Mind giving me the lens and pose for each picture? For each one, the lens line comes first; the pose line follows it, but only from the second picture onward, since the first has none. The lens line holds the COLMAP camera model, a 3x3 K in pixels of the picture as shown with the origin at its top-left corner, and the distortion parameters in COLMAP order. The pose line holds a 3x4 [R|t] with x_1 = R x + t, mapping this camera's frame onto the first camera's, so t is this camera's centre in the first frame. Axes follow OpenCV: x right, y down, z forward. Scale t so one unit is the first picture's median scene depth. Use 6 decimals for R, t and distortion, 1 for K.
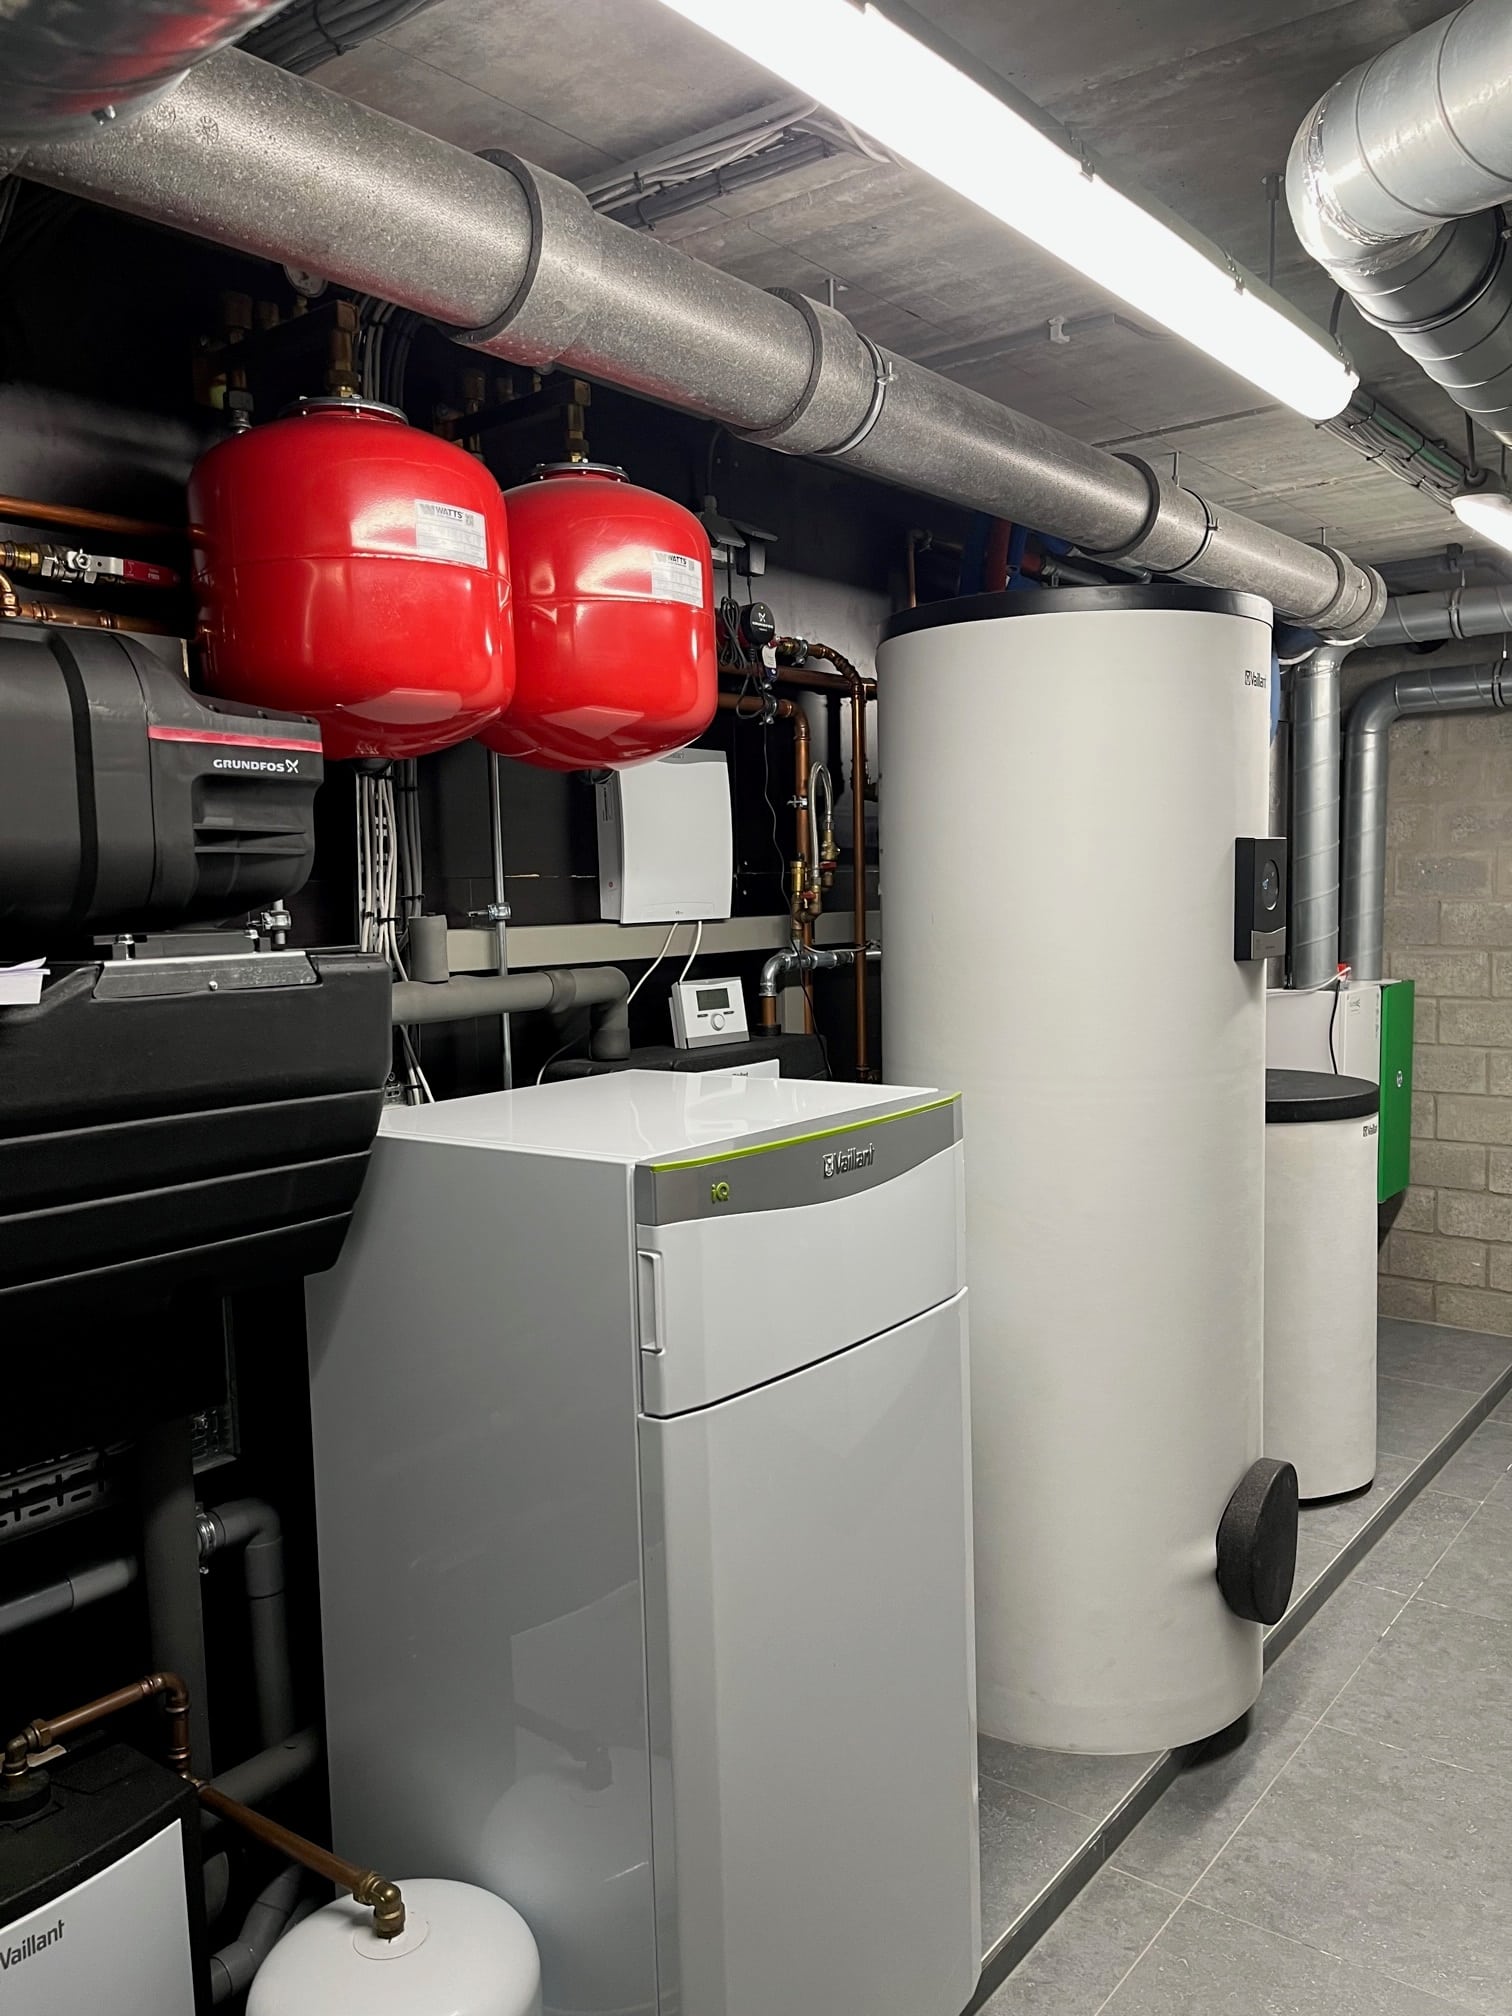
lens RADIAL K [[1523.7, 0, 747.7], [0, 1523.7, 1015.0], [0, 0, 1]] dist [0.068413, -0.094958]
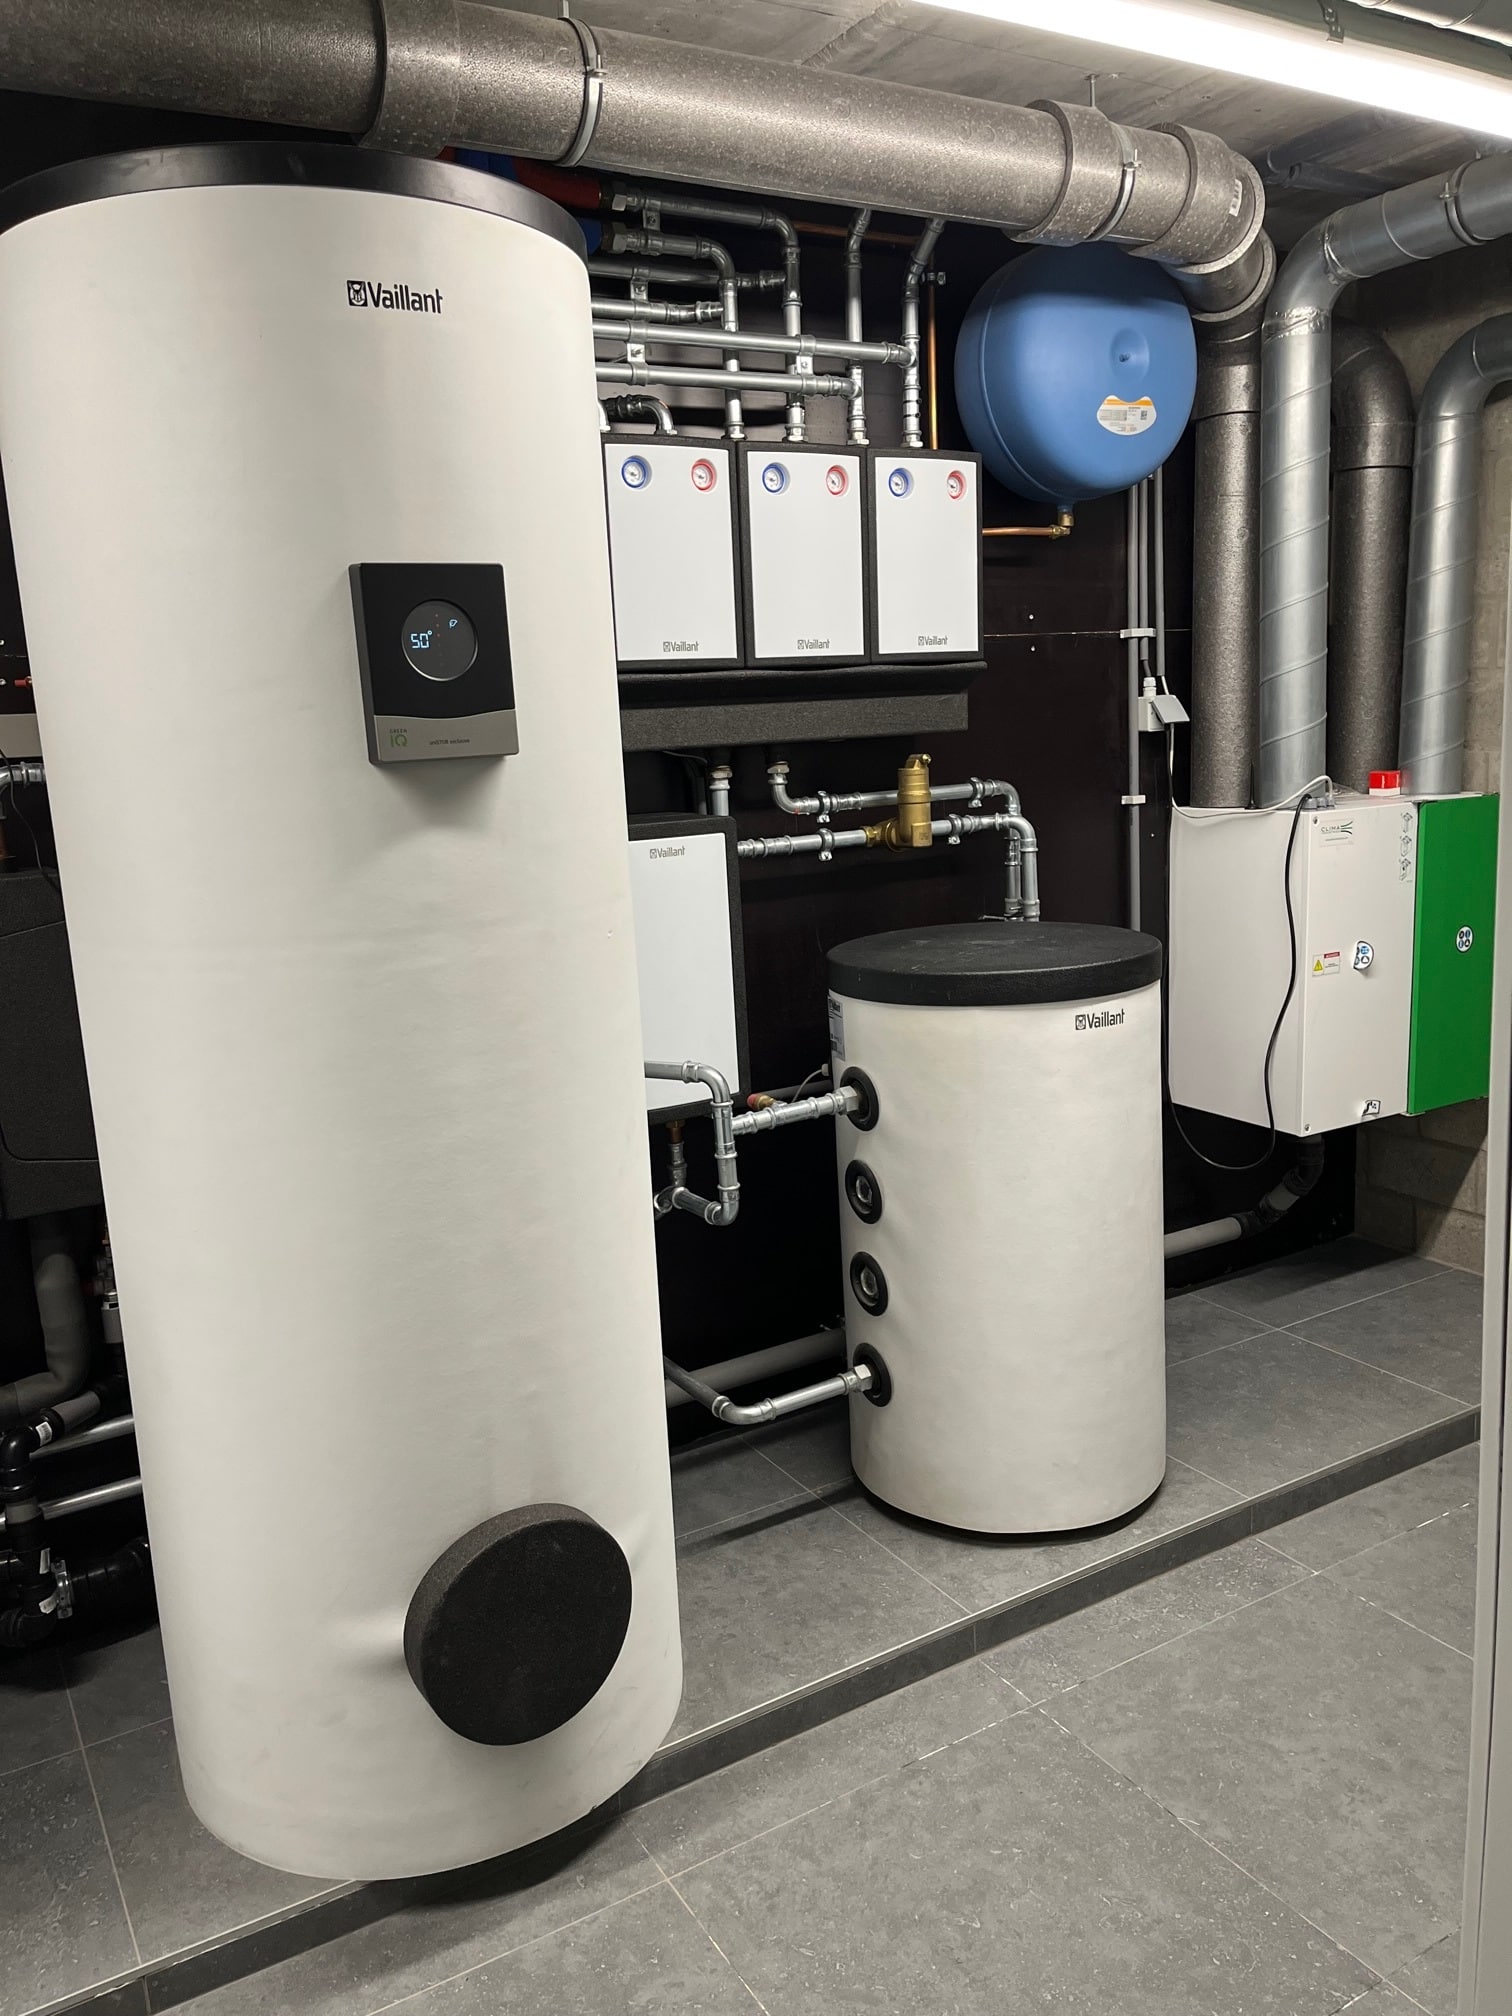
lens RADIAL K [[1523.7, 0, 759.5], [0, 1523.7, 1012.2], [0, 0, 1]] dist [0.068413, -0.094958]
pose [[0.931998, 0.041120, -0.360124, 0.675195], [-0.000976, 0.993825, 0.110950, -0.003081], [0.362463, -0.103054, 0.926283, 0.438942]]
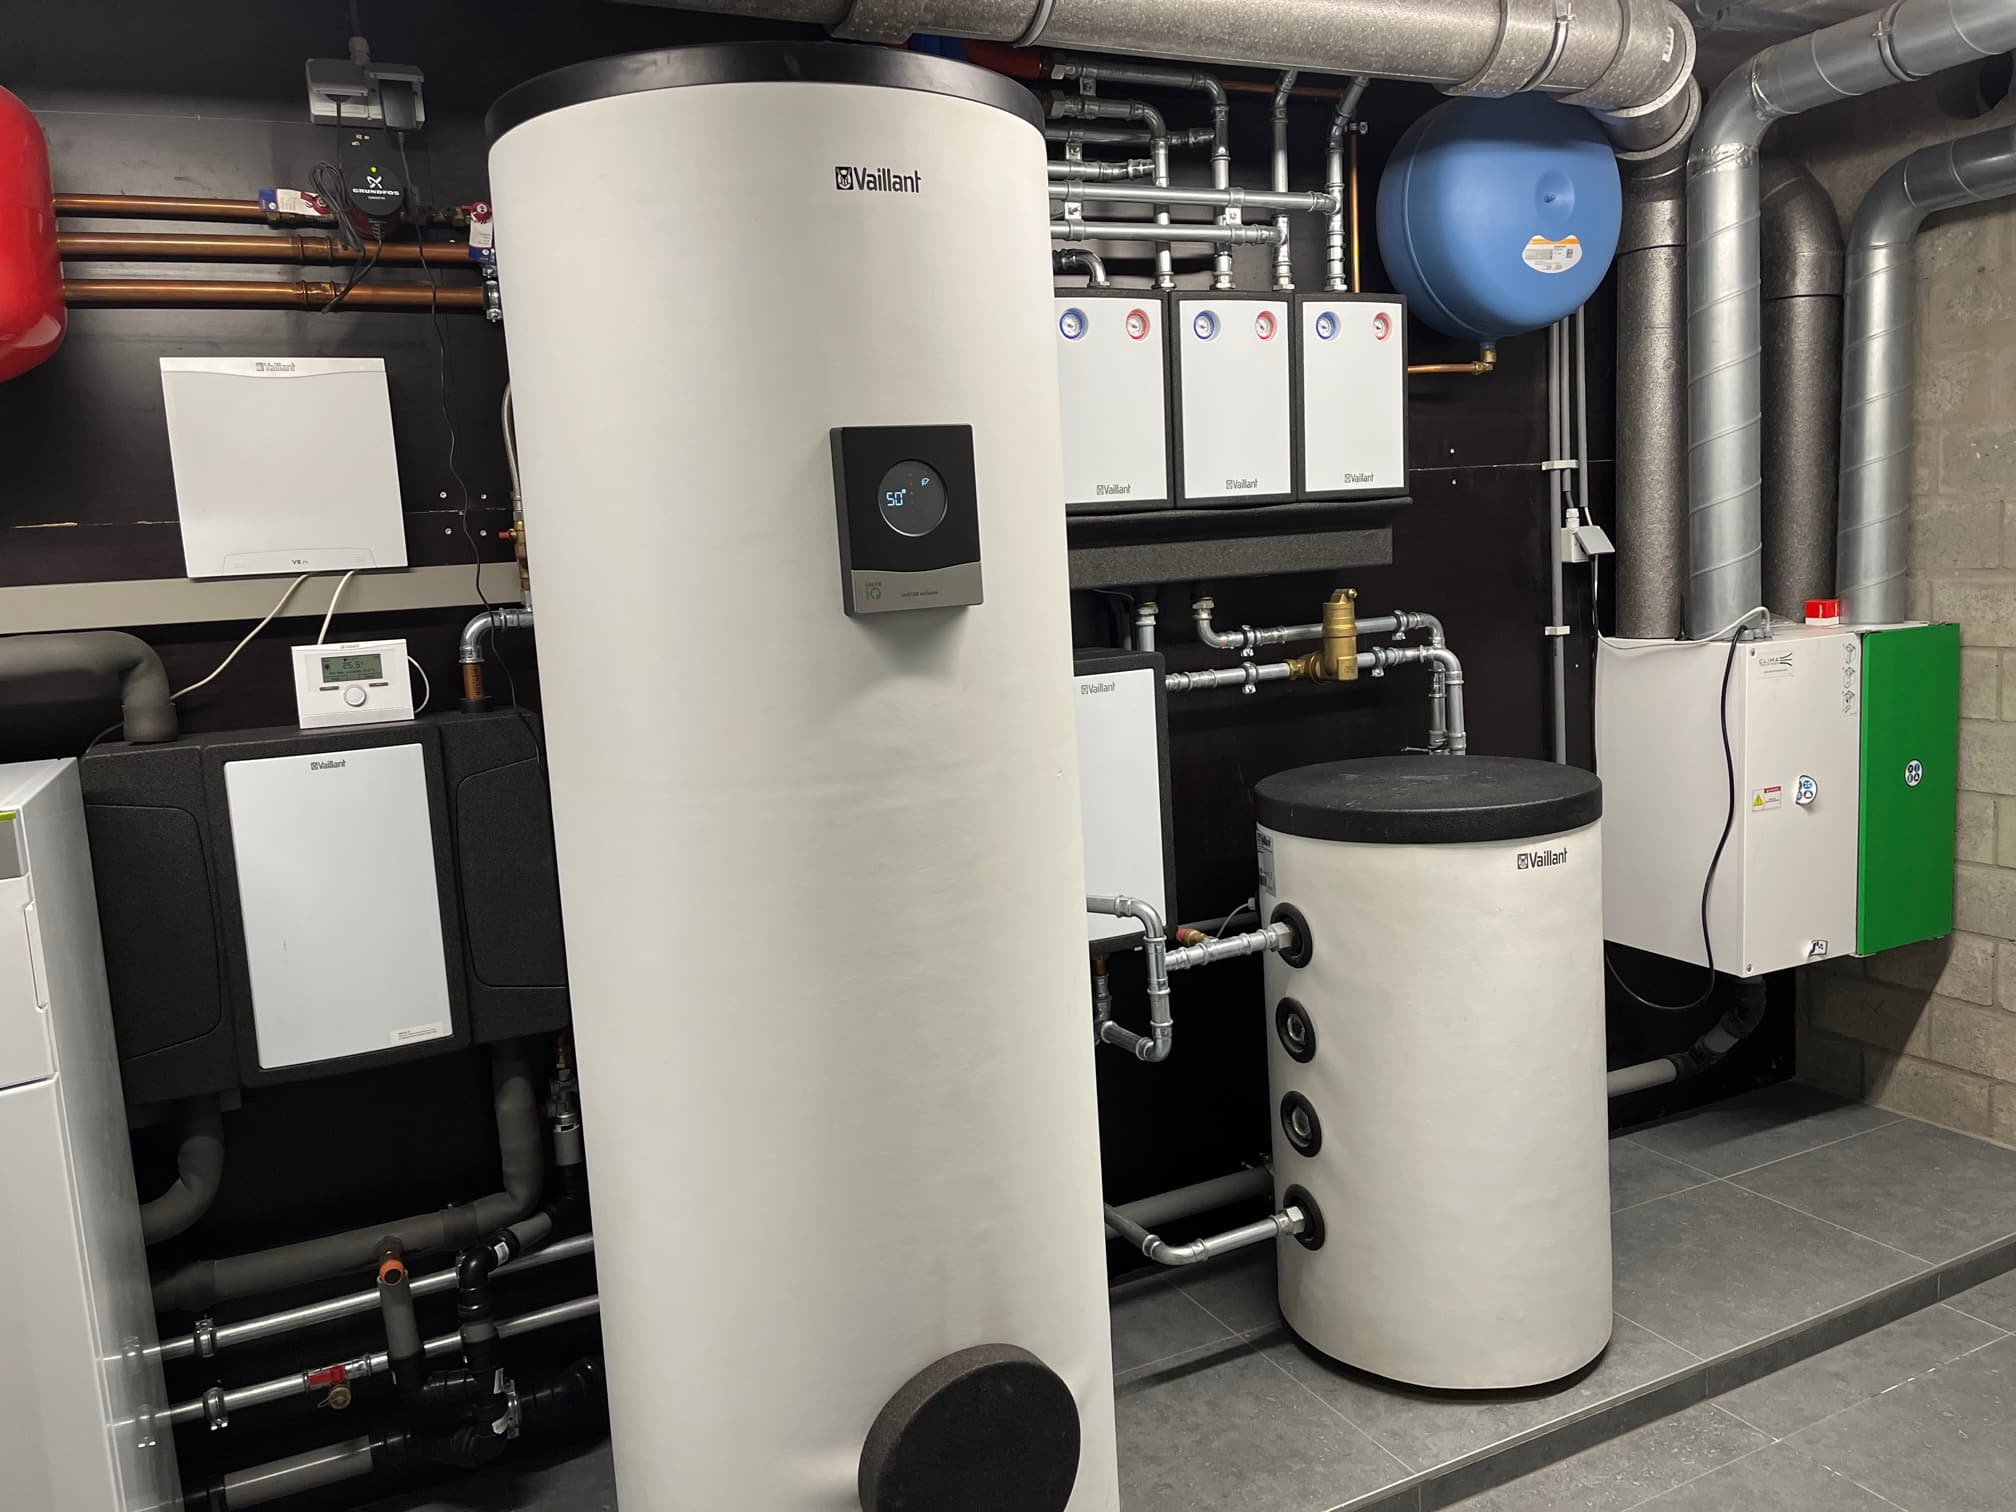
lens RADIAL K [[1523.7, 0, 1002.6], [0, 1523.7, 738.6], [0, 0, 1]] dist [0.068413, -0.094958]
pose [[0.898321, 0.022386, -0.438769, 0.646119], [0.000999, 0.998594, 0.052994, -0.015771], [0.439339, -0.048044, 0.897036, 0.413989]]
